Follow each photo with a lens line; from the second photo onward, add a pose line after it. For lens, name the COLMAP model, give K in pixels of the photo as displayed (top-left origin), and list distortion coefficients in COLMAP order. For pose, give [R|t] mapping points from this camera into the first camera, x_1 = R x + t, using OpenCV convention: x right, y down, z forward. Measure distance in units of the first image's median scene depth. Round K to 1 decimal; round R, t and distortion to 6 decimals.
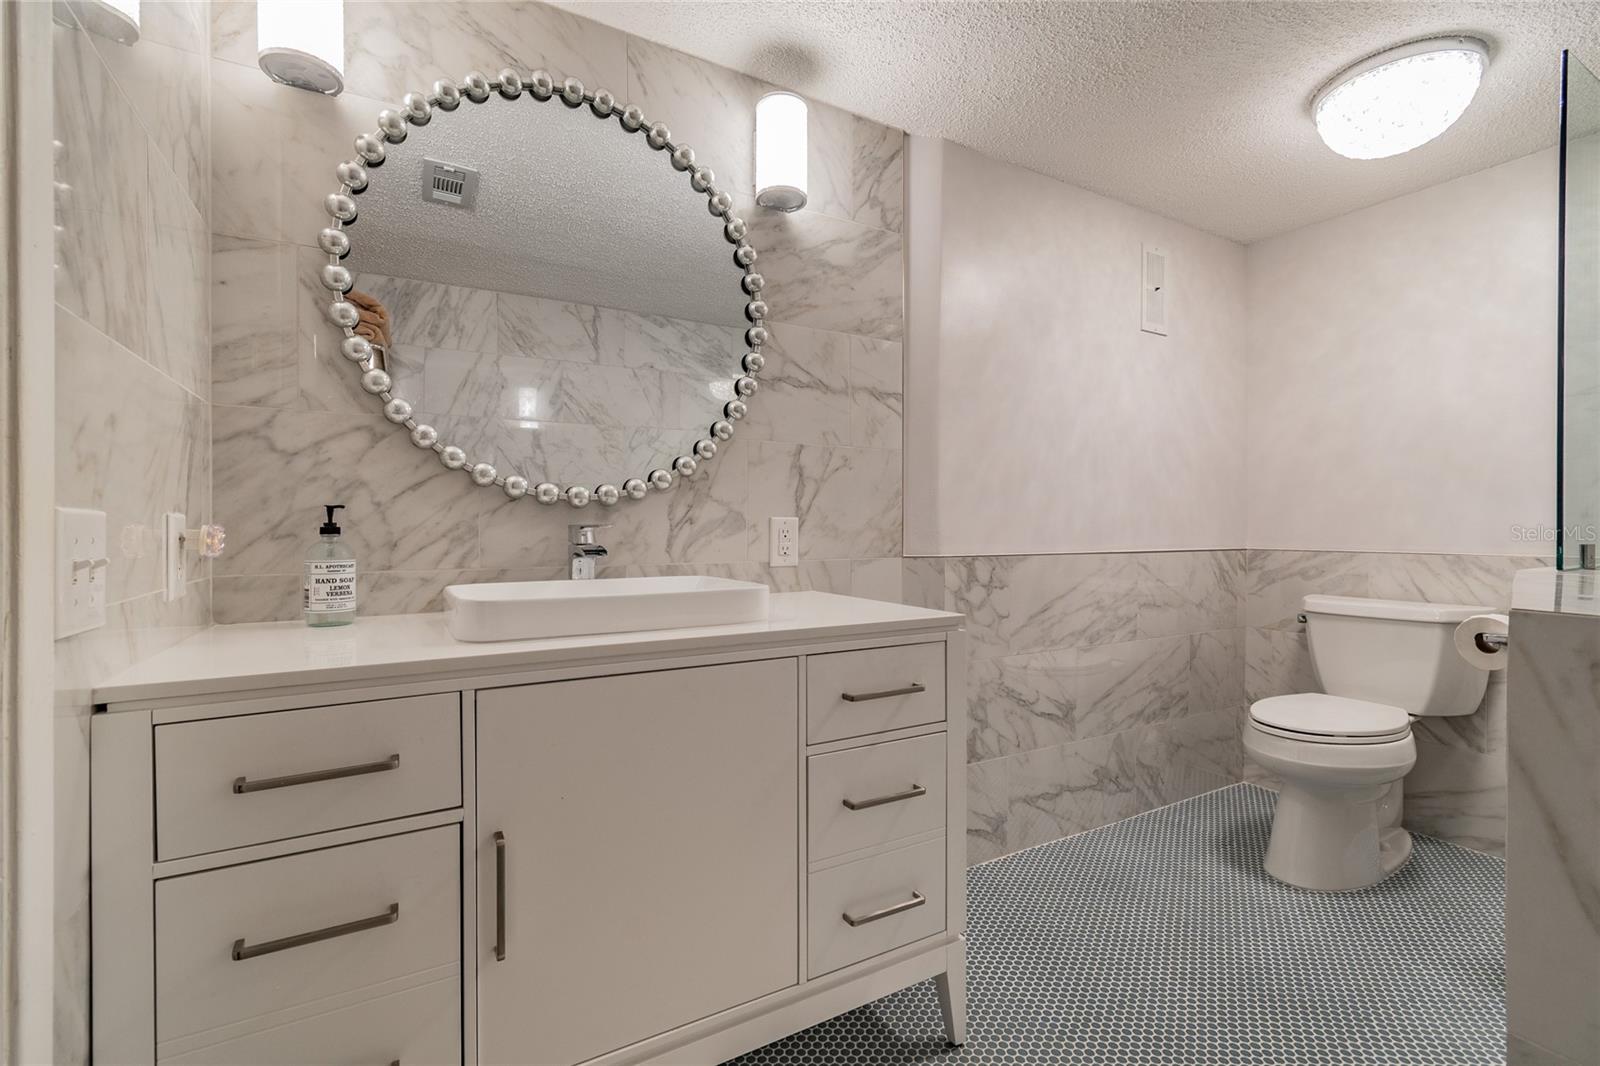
lens RADIAL K [[744.0, 0, 796.1], [0, 744.0, 538.2], [0, 0, 1]] dist [-0.002117, -0.000700]
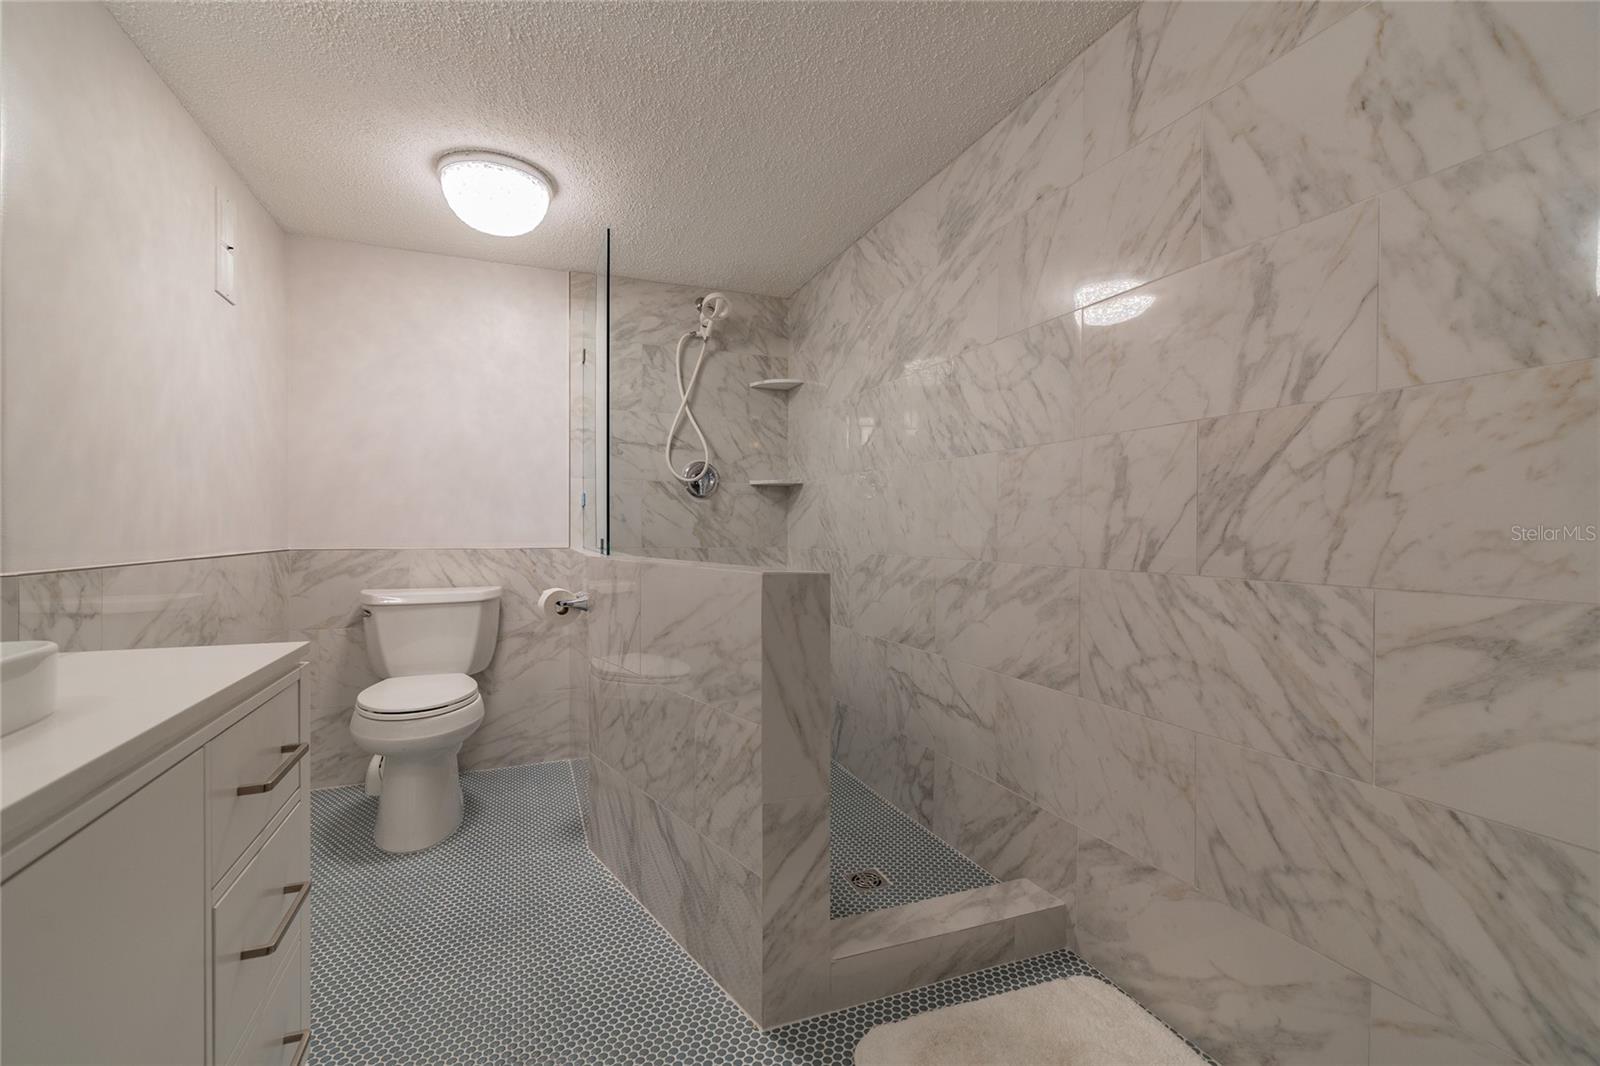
lens RADIAL K [[744.0, 0, 796.1], [0, 744.0, 538.2], [0, 0, 1]] dist [-0.002117, -0.000700]
pose [[0.083496, -0.013265, 0.996420, -0.342559], [0.011444, 0.999858, 0.012352, -0.005440], [-0.996442, 0.010371, 0.083636, 0.304813]]
